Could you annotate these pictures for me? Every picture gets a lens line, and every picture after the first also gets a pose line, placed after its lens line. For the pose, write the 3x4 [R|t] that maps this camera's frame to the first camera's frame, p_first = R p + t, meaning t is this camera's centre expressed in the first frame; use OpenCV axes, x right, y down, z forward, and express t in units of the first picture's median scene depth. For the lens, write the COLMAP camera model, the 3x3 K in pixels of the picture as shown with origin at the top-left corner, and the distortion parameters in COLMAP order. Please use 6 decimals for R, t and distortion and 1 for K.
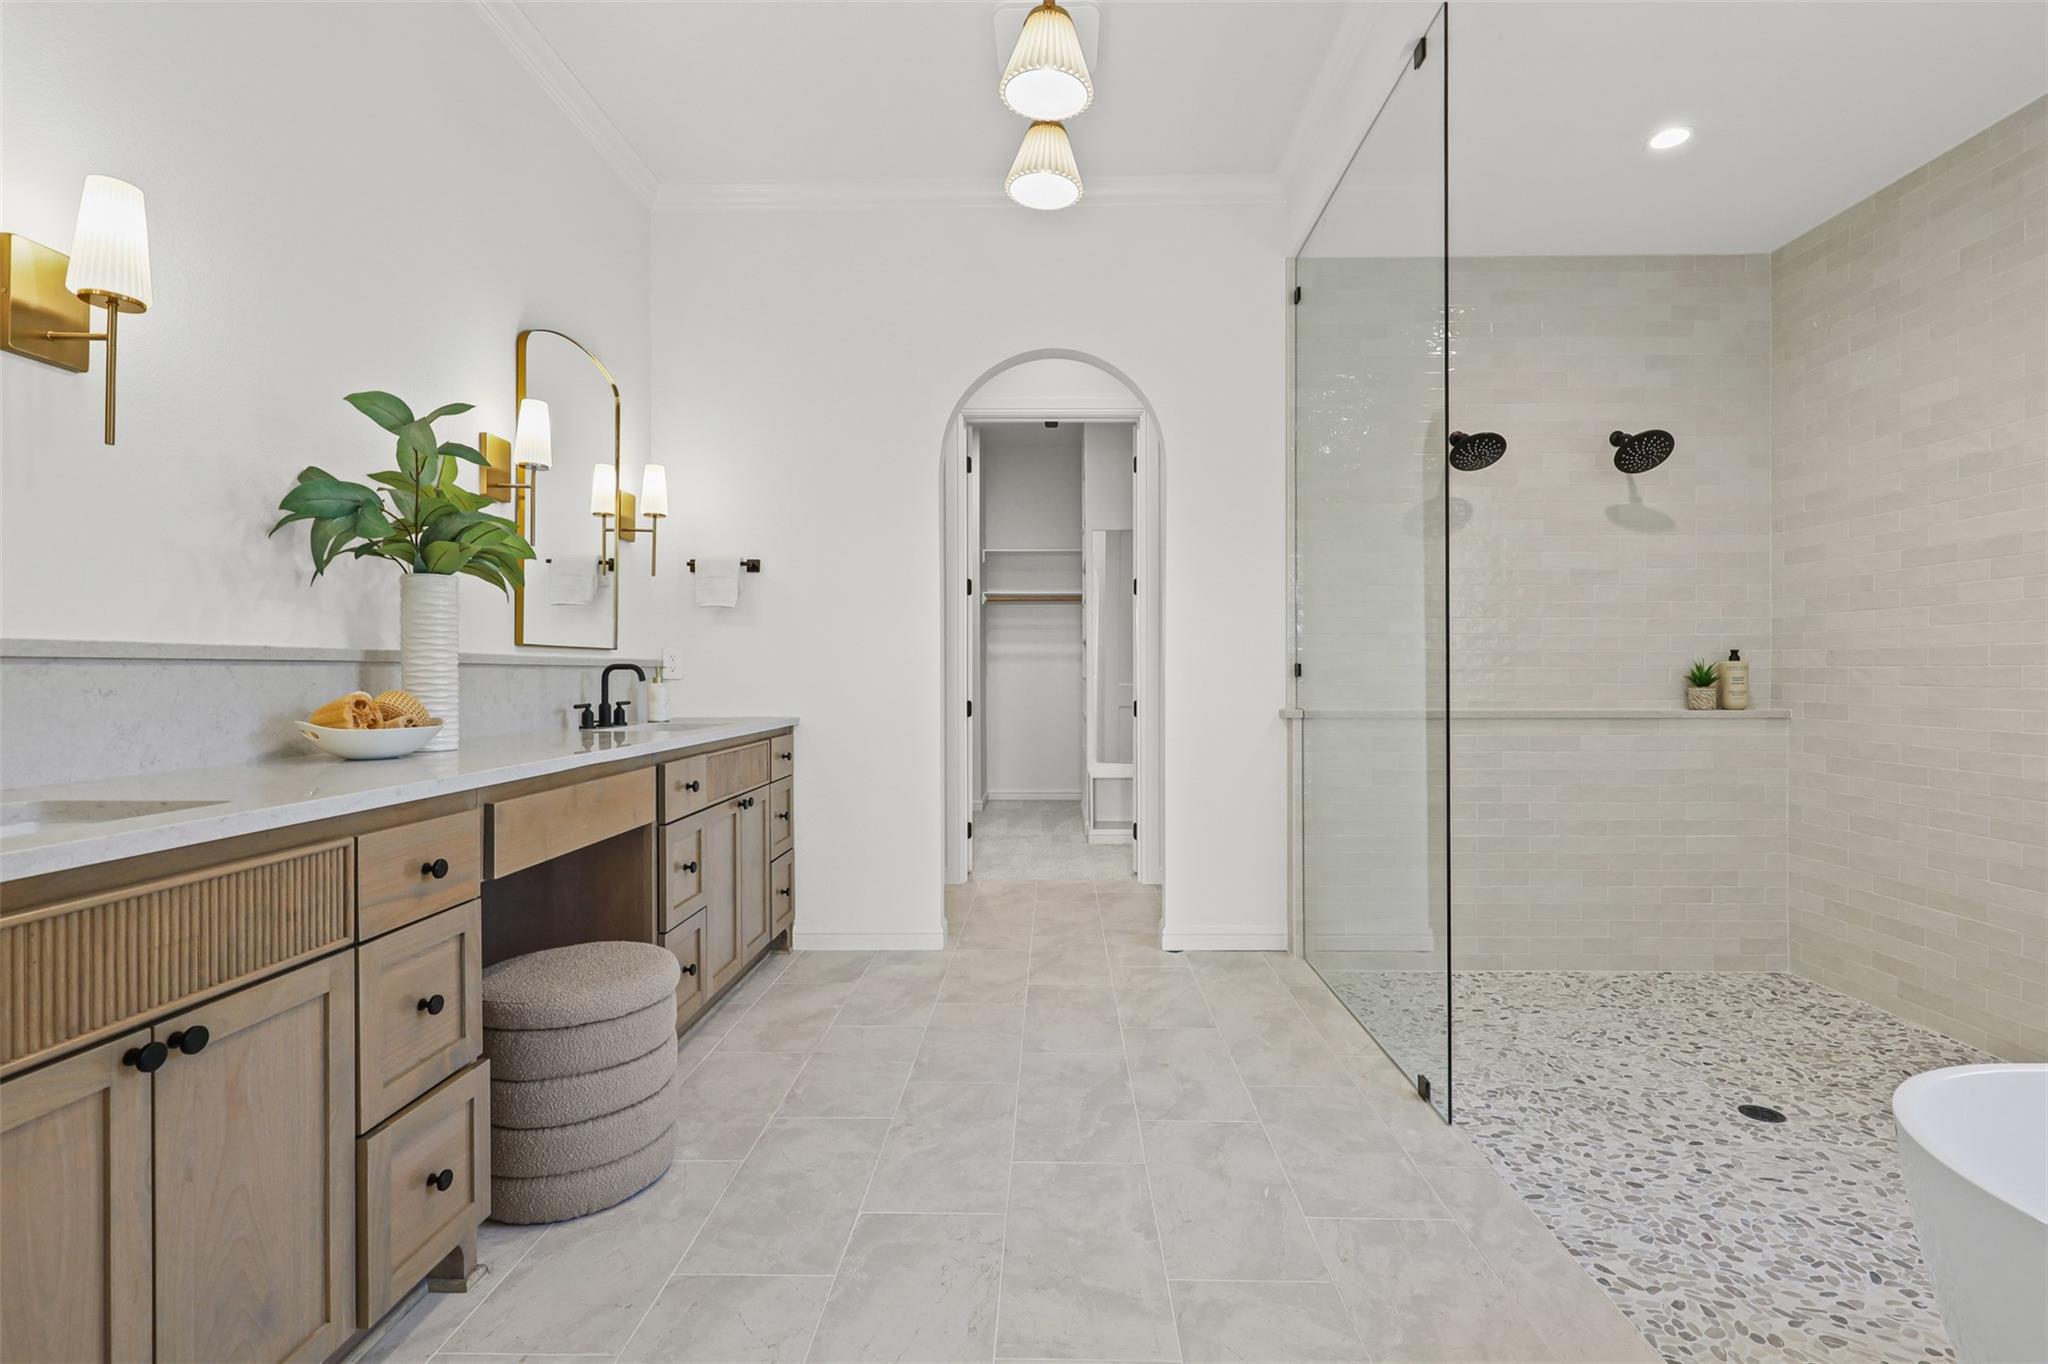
lens RADIAL K [[938.0, 0, 1032.9], [0, 938.0, 675.0], [0, 0, 1]] dist [-0.023034, 0.008470]
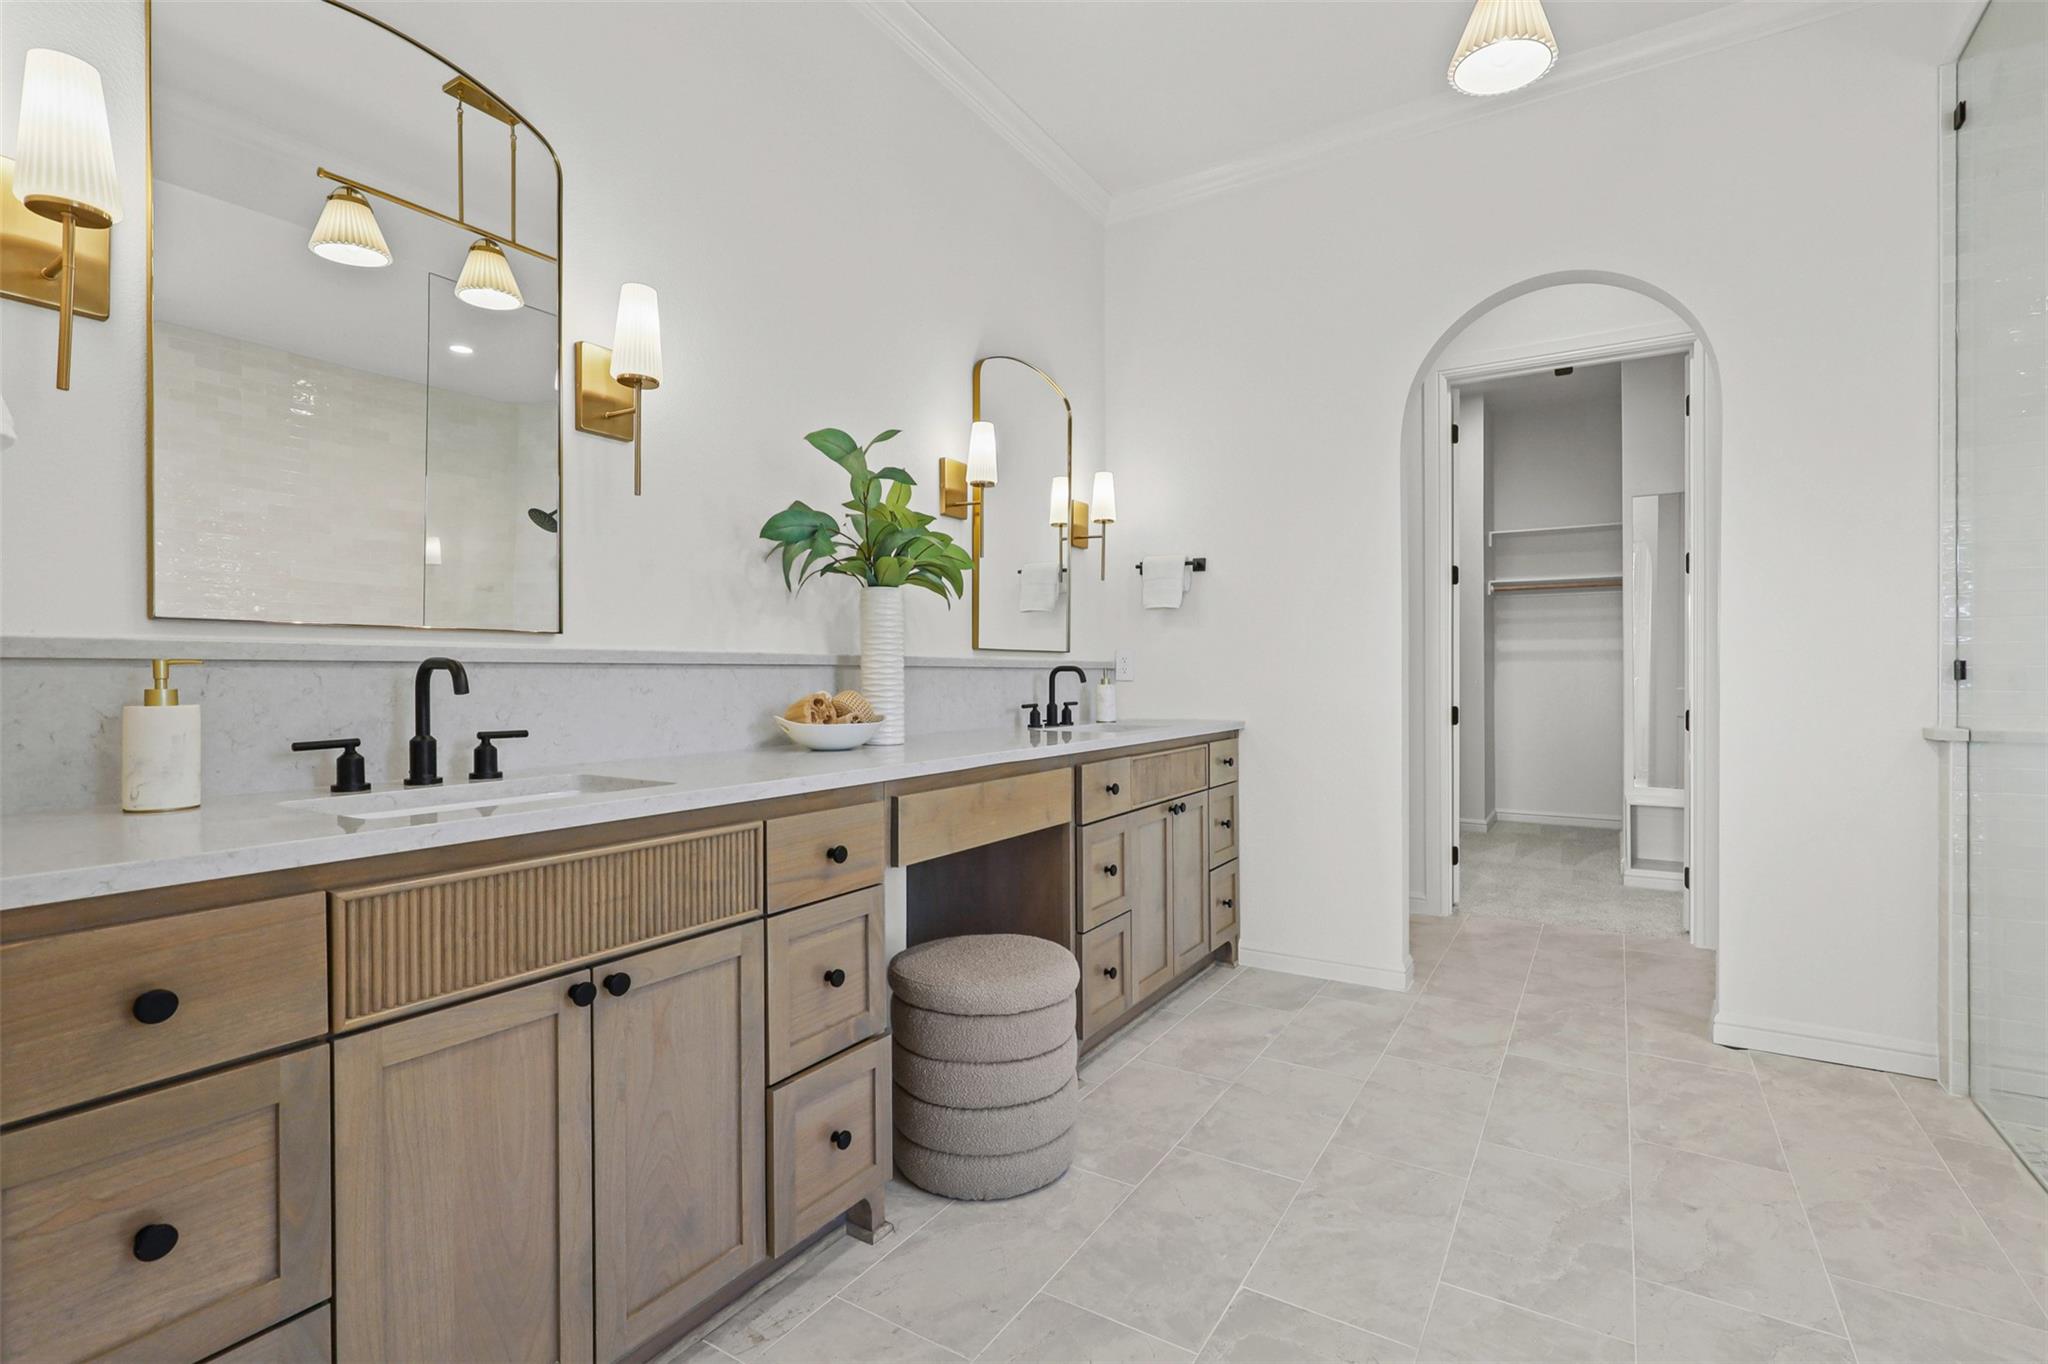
lens RADIAL K [[931.3, 0, 1024.0], [0, 931.3, 682.0], [0, 0, 1]] dist [-0.003079, -0.001477]
pose [[0.856340, 0.003878, -0.516398, 0.069733], [-0.000521, 0.999978, 0.006646, -0.001226], [0.516413, -0.005423, 0.856323, 0.109114]]
